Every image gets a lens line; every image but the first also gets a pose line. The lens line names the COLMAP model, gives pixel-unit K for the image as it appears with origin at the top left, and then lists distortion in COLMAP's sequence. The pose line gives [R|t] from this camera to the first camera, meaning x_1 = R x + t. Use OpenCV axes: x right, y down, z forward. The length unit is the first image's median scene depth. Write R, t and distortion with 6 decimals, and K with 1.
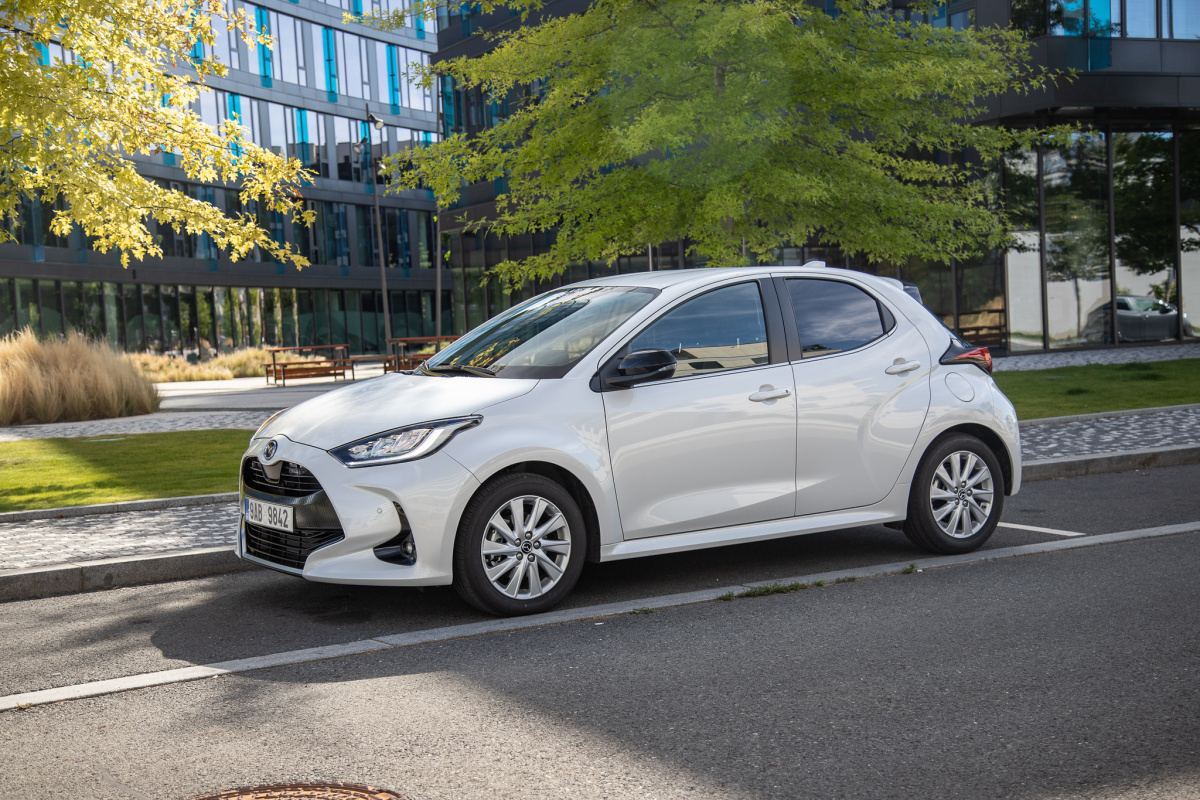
lens RADIAL K [[1725.8, 0, 600.0], [0, 1725.8, 400.0], [0, 0, 1]] dist [0.028860, 0.769730]
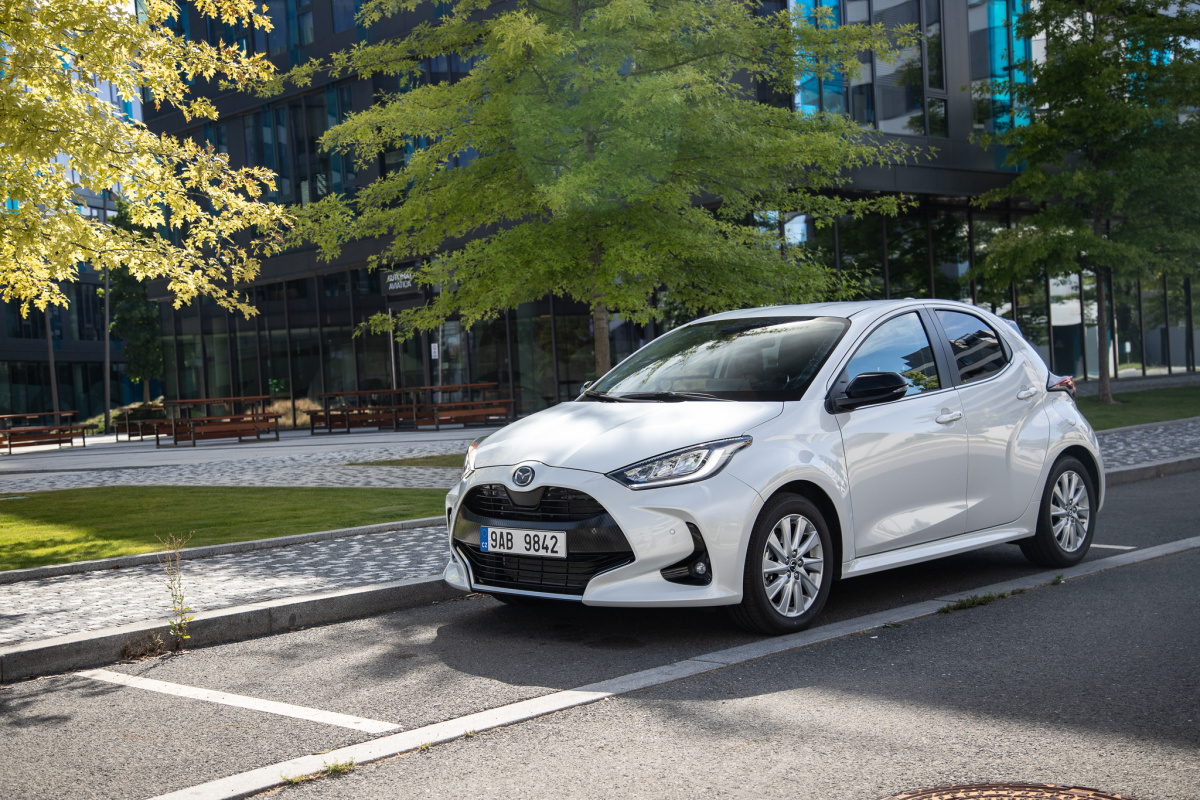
lens RADIAL K [[1622.4, 0, 600.0], [0, 1622.4, 400.0], [0, 0, 1]] dist [0.023574, 0.608164]
pose [[0.969207, -0.008695, 0.246093, -0.351484], [0.019348, 0.998976, -0.040902, 0.022661], [-0.245485, 0.044404, 0.968383, 0.088249]]
